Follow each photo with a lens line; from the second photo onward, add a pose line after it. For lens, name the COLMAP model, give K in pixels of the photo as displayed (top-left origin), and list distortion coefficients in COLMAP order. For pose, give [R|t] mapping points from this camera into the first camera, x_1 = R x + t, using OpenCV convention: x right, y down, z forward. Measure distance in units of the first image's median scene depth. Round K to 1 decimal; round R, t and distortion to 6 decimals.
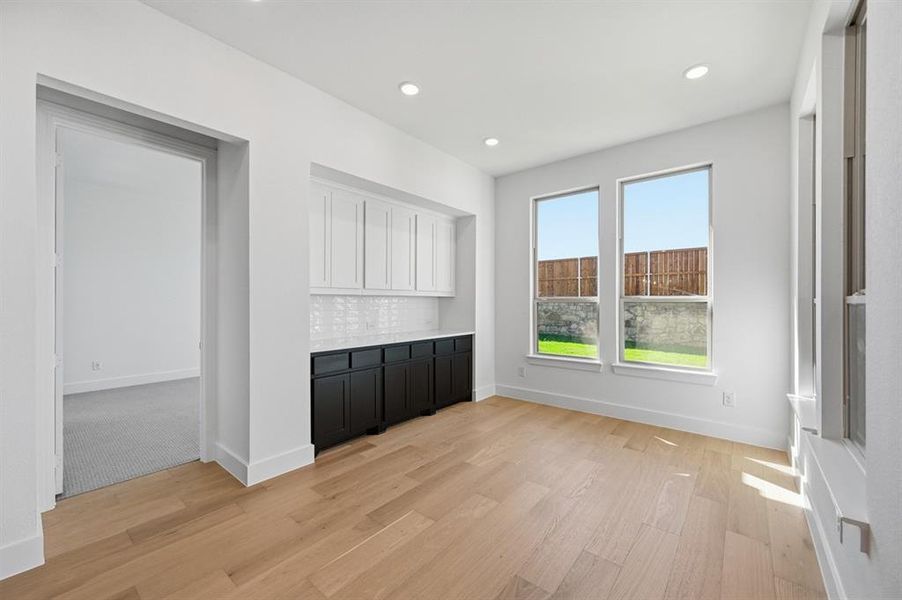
lens RADIAL K [[356.3, 0, 448.1], [0, 356.3, 302.3], [0, 0, 1]] dist [-0.002771, -0.000416]
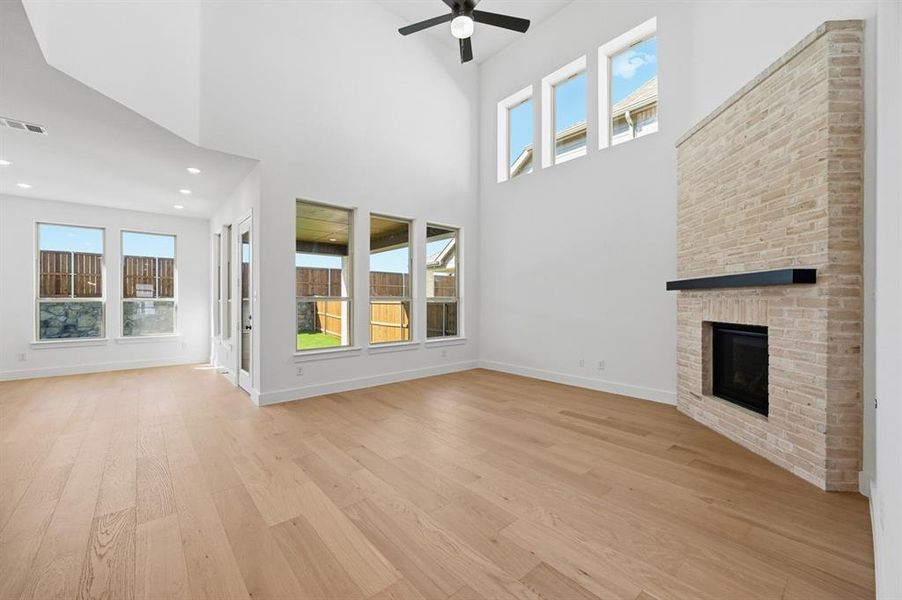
lens RADIAL K [[356.3, 0, 461.1], [0, 356.3, 302.5], [0, 0, 1]] dist [-0.002771, -0.000416]
pose [[0.144281, -0.000060, 0.989537, -0.847830], [-0.001060, 0.999999, 0.000215, 0.001896], [-0.989536, -0.001080, 0.144281, -0.749044]]
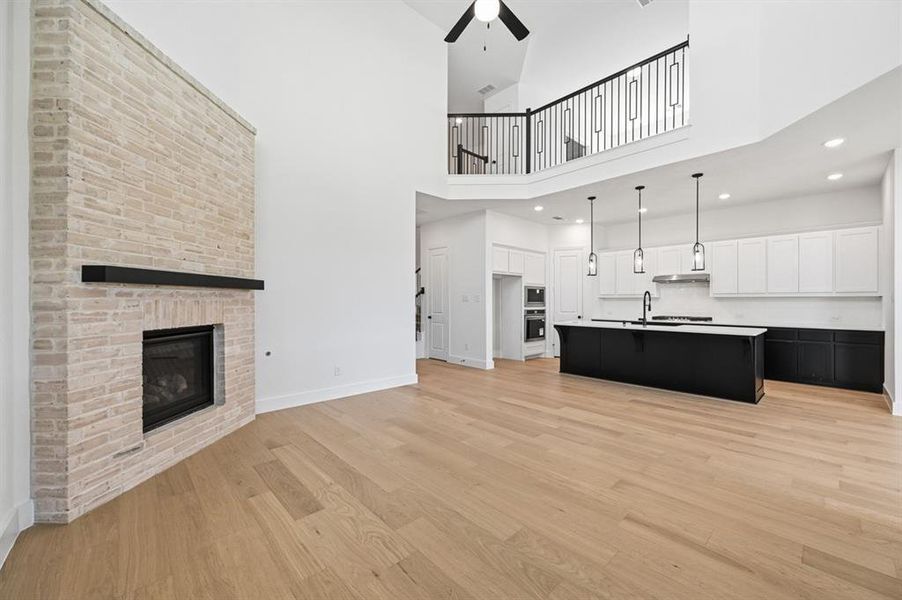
lens RADIAL K [[356.3, 0, 458.1], [0, 356.3, 300.2], [0, 0, 1]] dist [-0.002771, -0.000416]
pose [[-0.122925, 0.001977, -0.992414, 0.545275], [0.001005, 0.999998, 0.001868, -0.005228], [0.992415, -0.000768, -0.122927, -0.619592]]
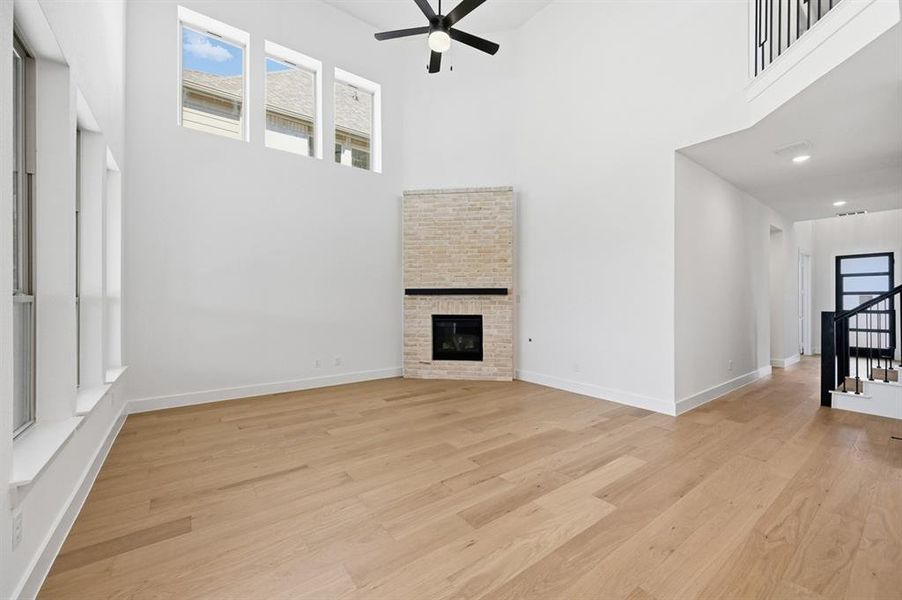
lens RADIAL K [[356.3, 0, 453.7], [0, 356.3, 302.3], [0, 0, 1]] dist [-0.002771, -0.000416]
pose [[-0.972831, 0.001750, 0.231511, -0.337048], [0.001797, 0.999998, -0.000008, -0.001330], [-0.231511, 0.000408, -0.972832, 0.082697]]
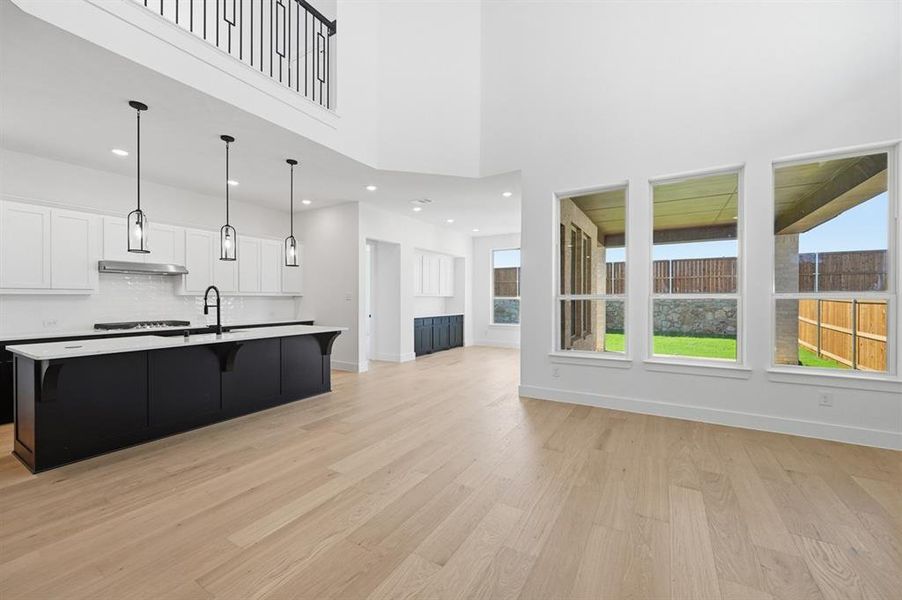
lens RADIAL K [[356.3, 0, 456.2], [0, 356.3, 300.1], [0, 0, 1]] dist [-0.002771, -0.000416]
pose [[0.986179, 0.000580, 0.165682, -0.326404], [-0.001129, 0.999994, 0.003220, -0.003029], [-0.165679, -0.003363, 0.986174, -1.076624]]
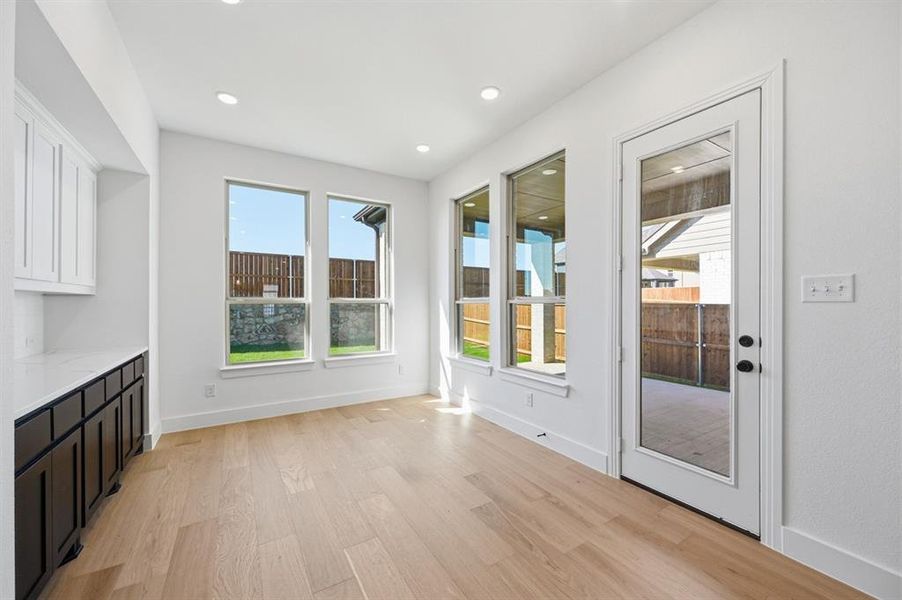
lens RADIAL K [[356.3, 0, 466.0], [0, 356.3, 300.5], [0, 0, 1]] dist [-0.002771, -0.000416]
pose [[0.303855, 0.004951, 0.952705, -0.394007], [0.004510, 0.999968, -0.006635, 0.001100], [-0.952708, 0.006313, 0.303823, 0.224794]]
